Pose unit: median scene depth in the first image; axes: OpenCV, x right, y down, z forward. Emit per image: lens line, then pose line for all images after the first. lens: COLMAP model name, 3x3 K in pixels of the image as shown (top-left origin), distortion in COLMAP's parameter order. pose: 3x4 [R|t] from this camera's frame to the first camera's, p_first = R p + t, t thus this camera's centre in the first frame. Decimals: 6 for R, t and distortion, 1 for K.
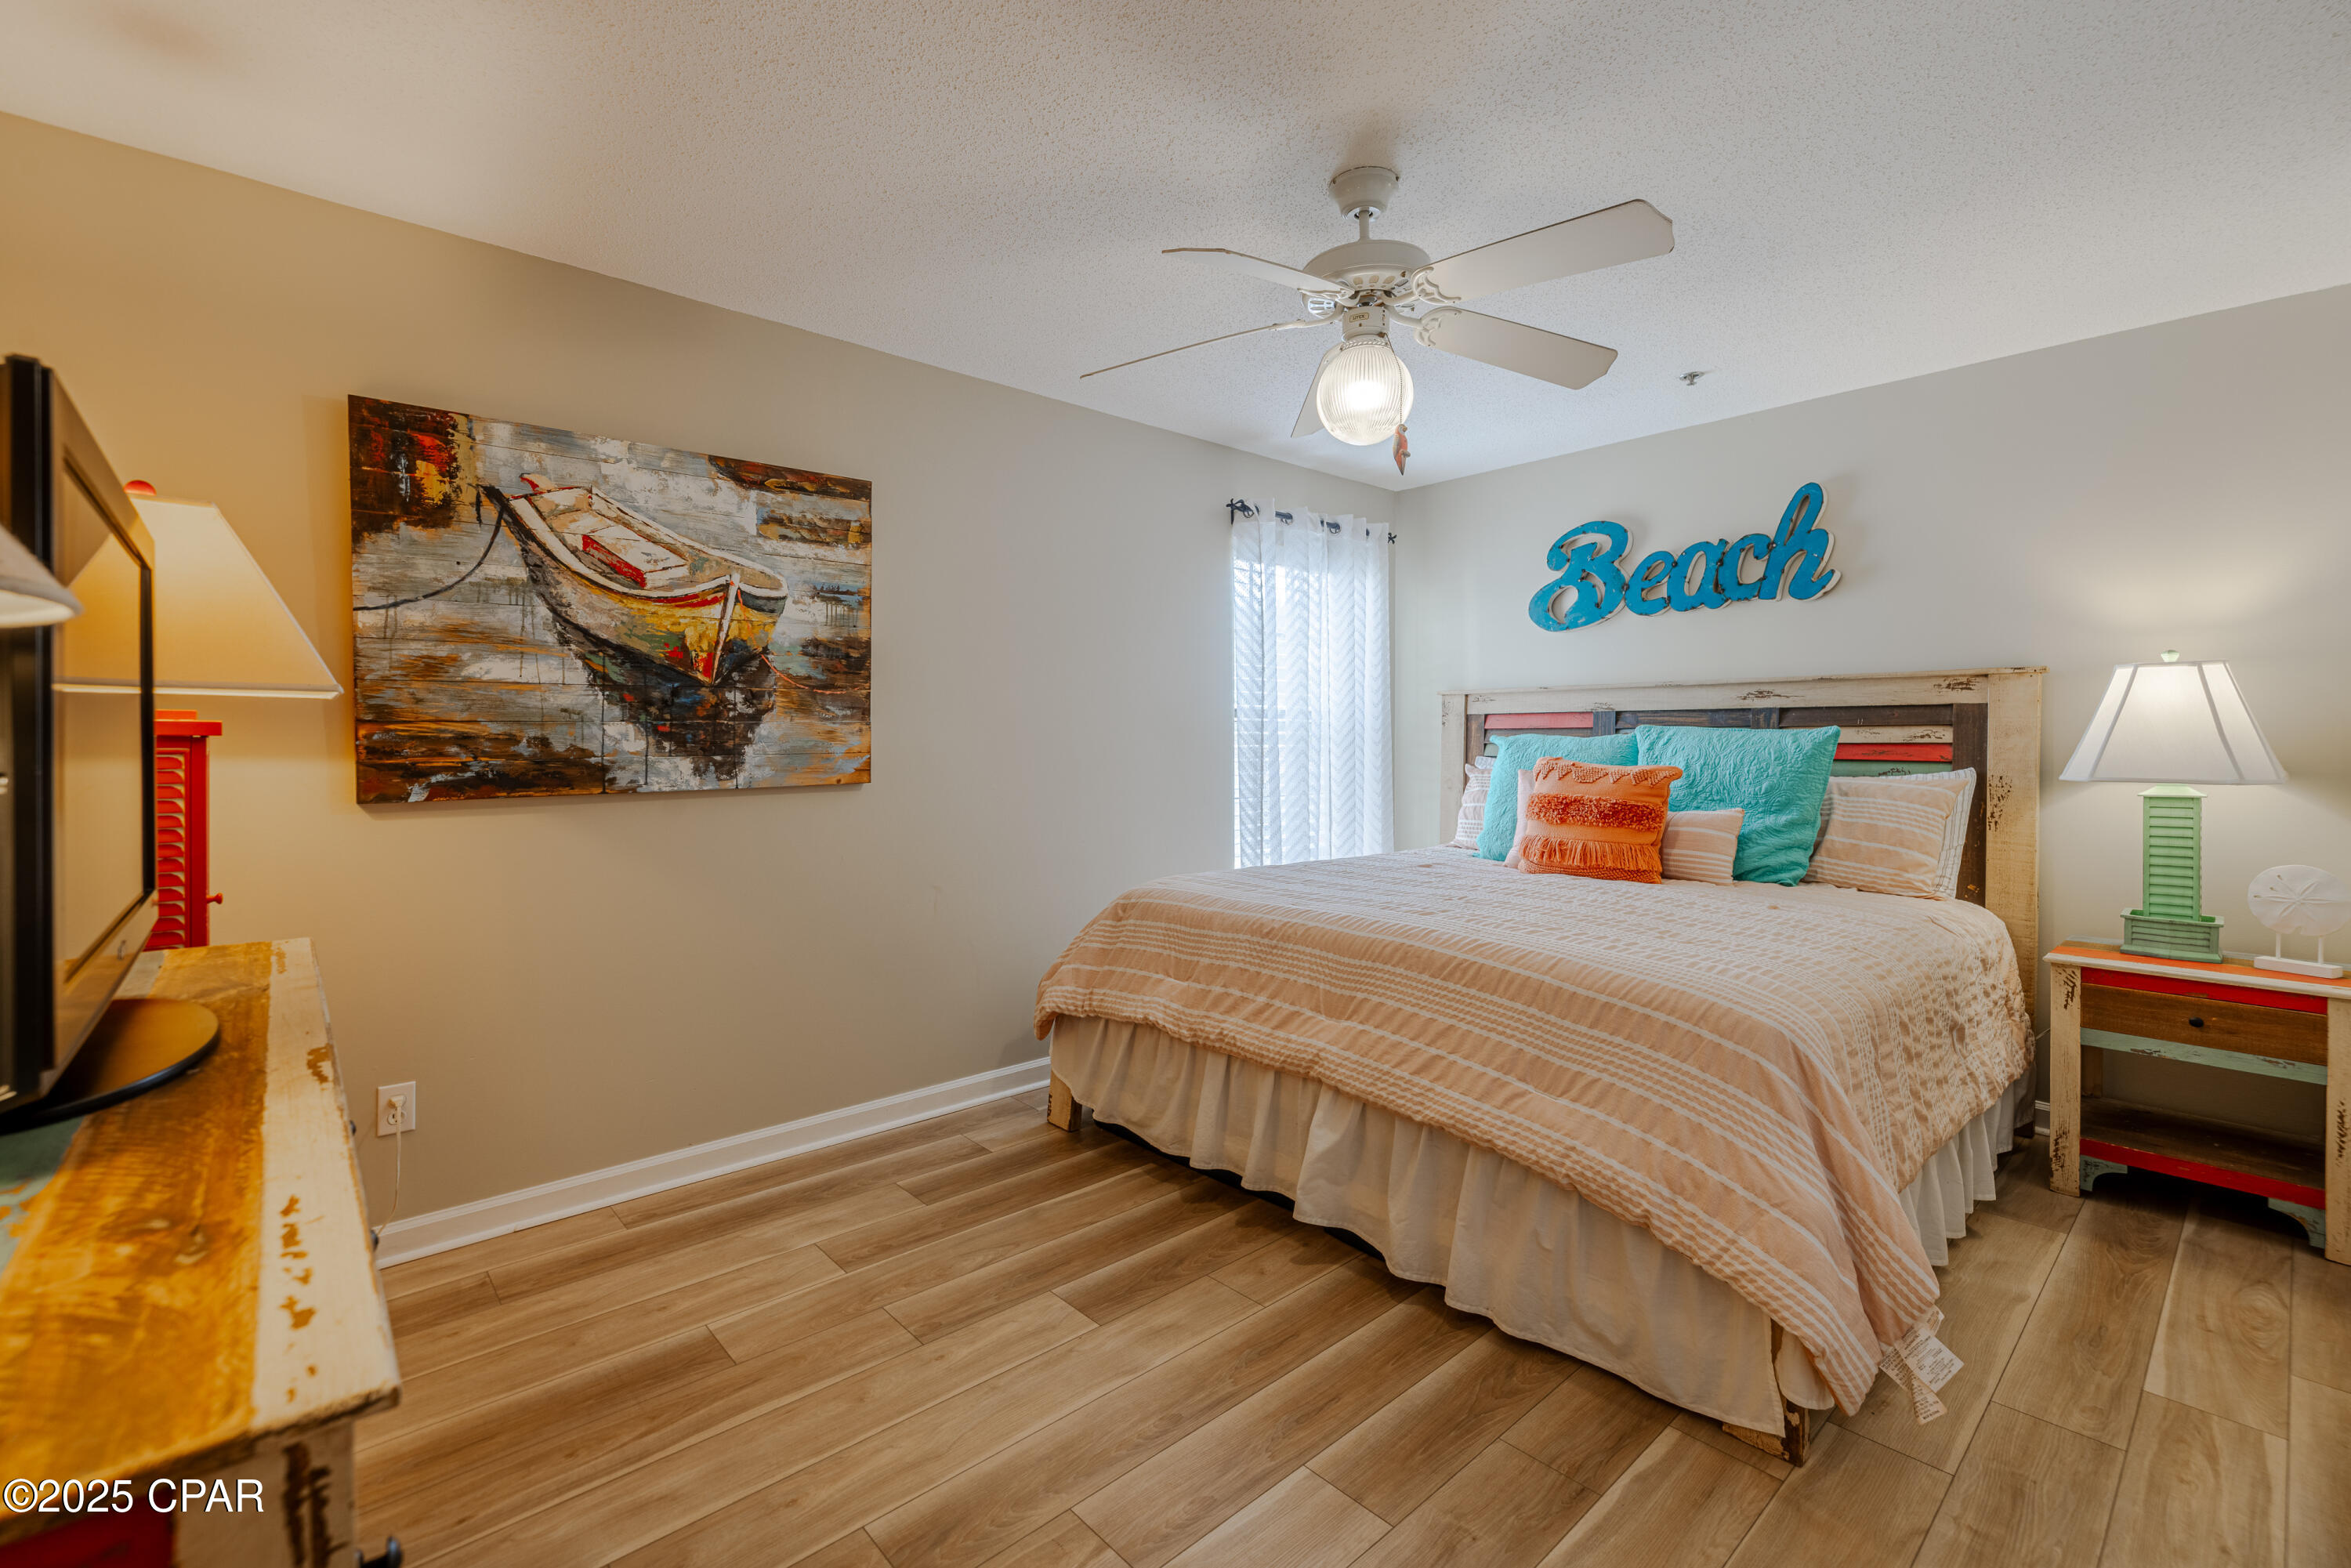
lens RADIAL K [[1043.5, 0, 1187.4], [0, 1043.5, 767.0], [0, 0, 1]] dist [-0.003173, 0.000004]
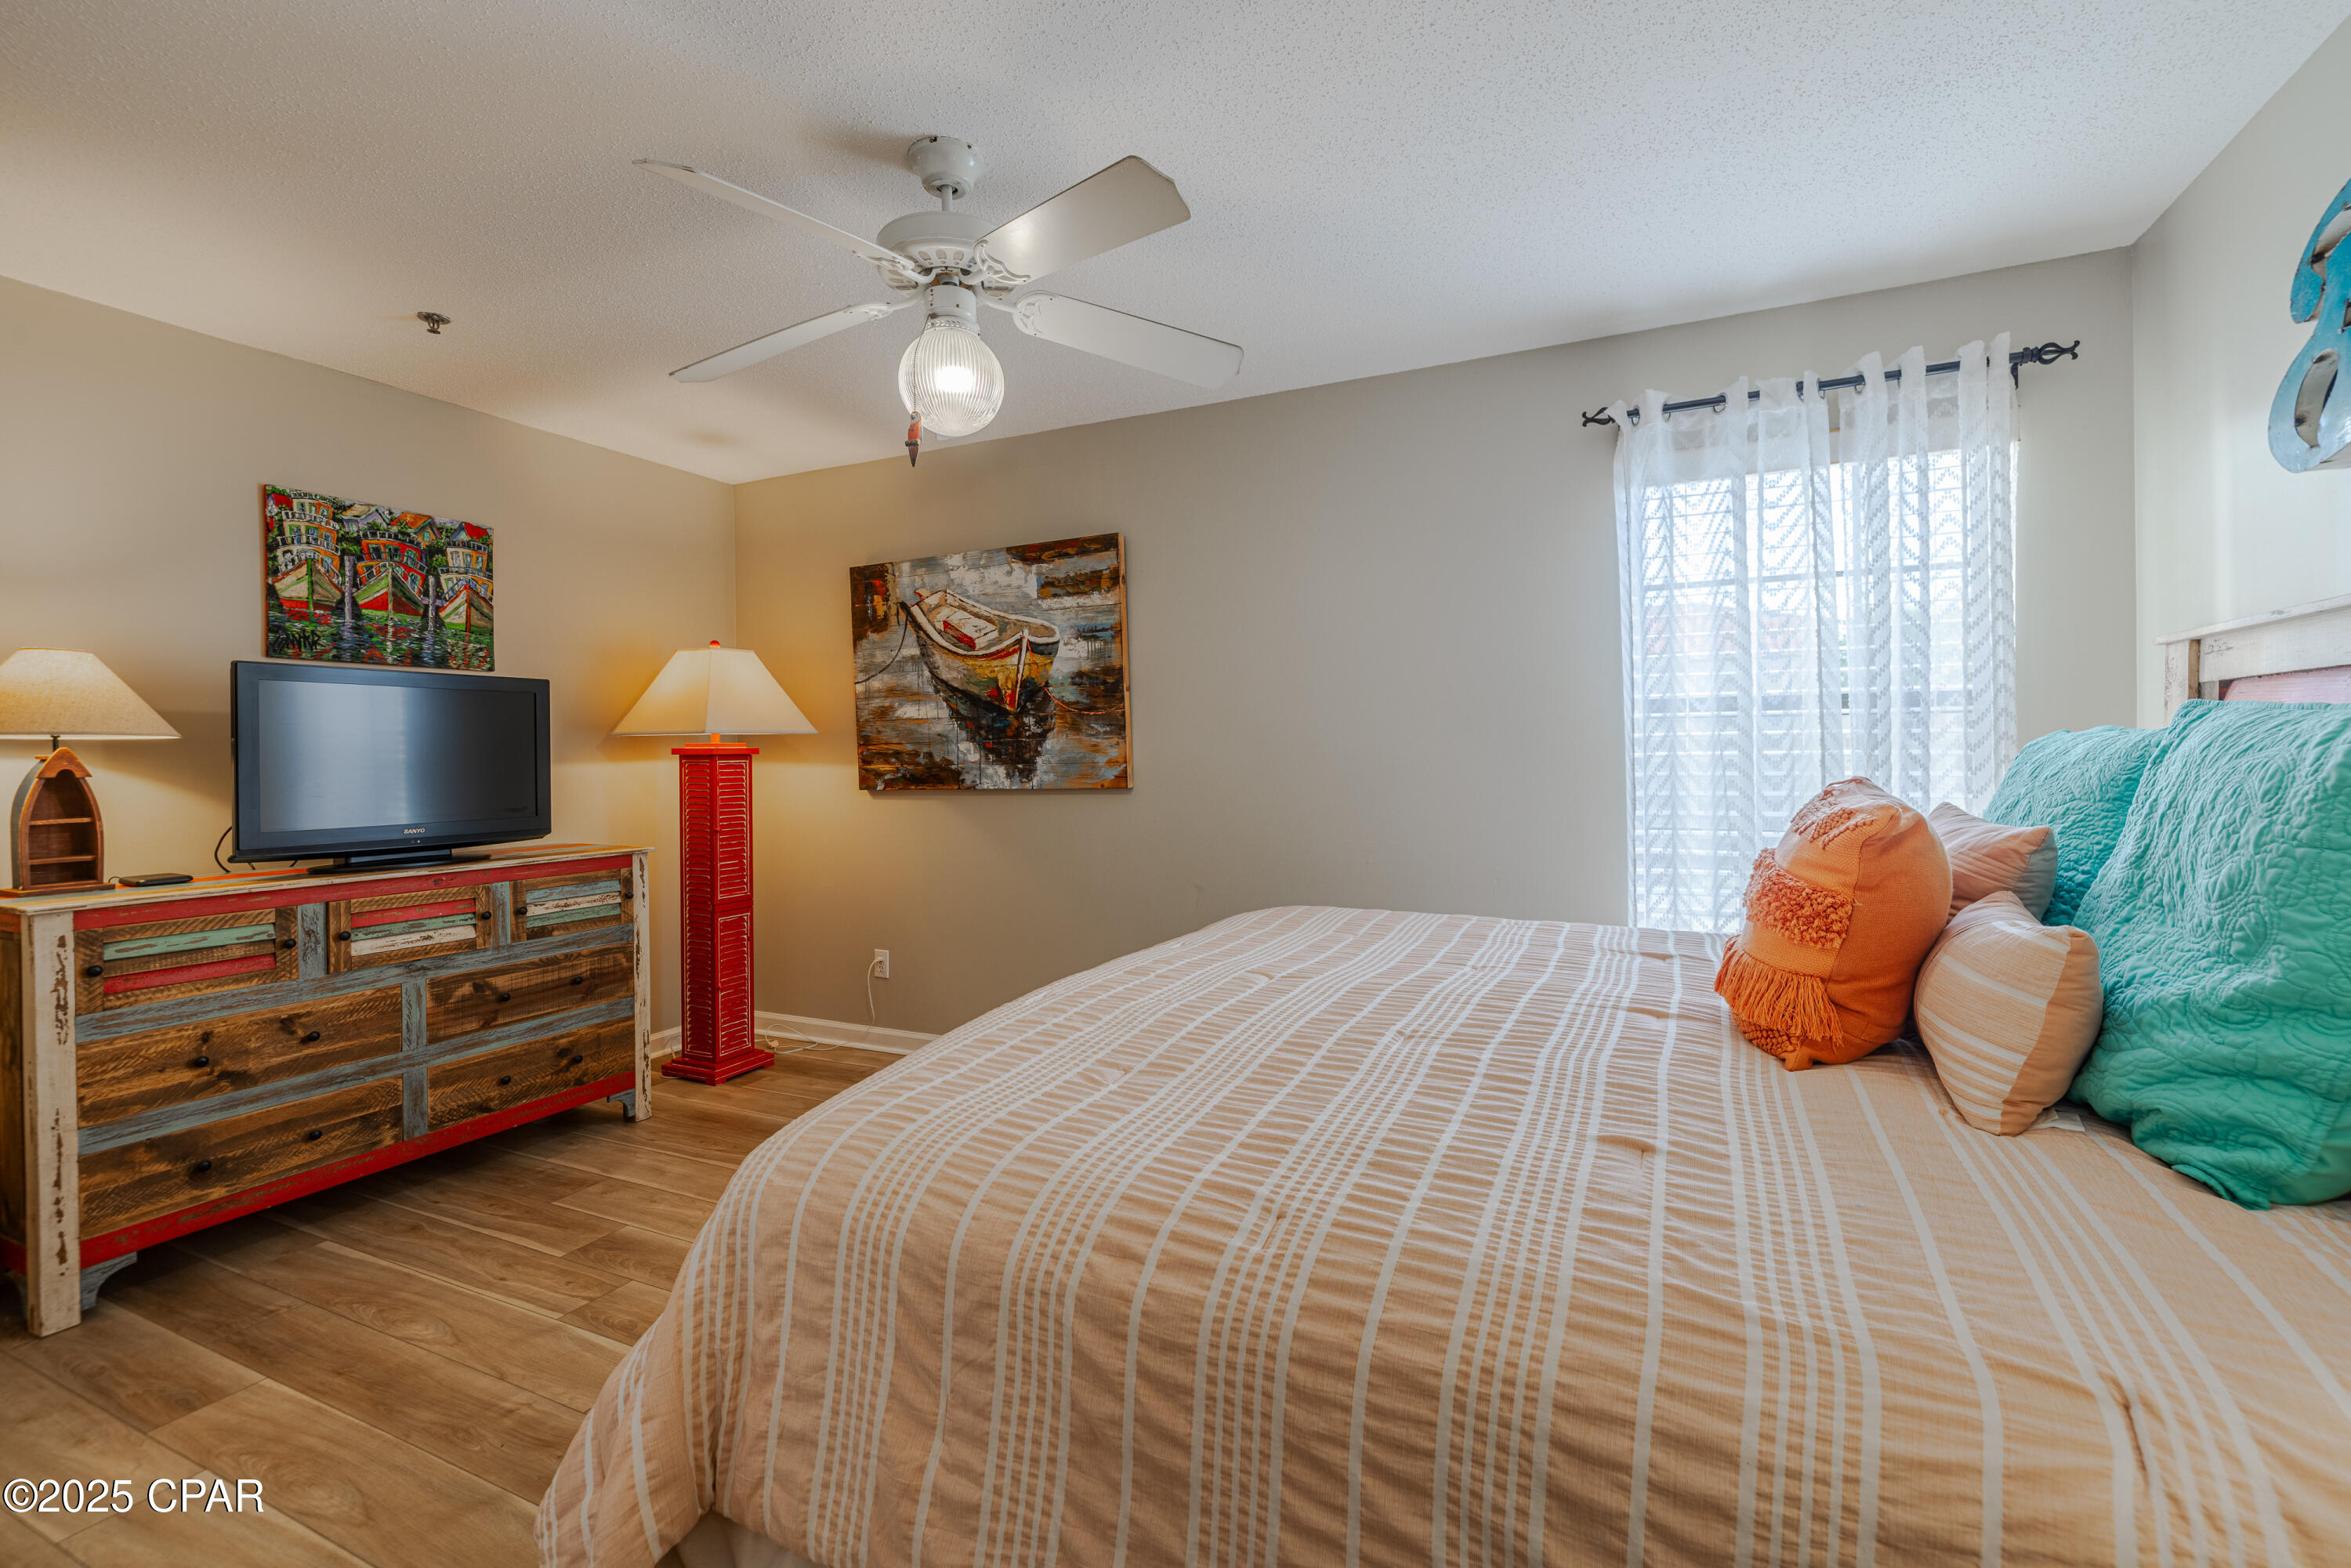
lens RADIAL K [[1043.5, 0, 1189.5], [0, 1043.5, 763.4], [0, 0, 1]] dist [-0.003173, 0.000004]
pose [[0.369867, 0.005640, -0.929067, 0.923144], [-0.011507, 0.999933, 0.001489, -0.017180], [0.929013, 0.010140, 0.369907, 0.717422]]
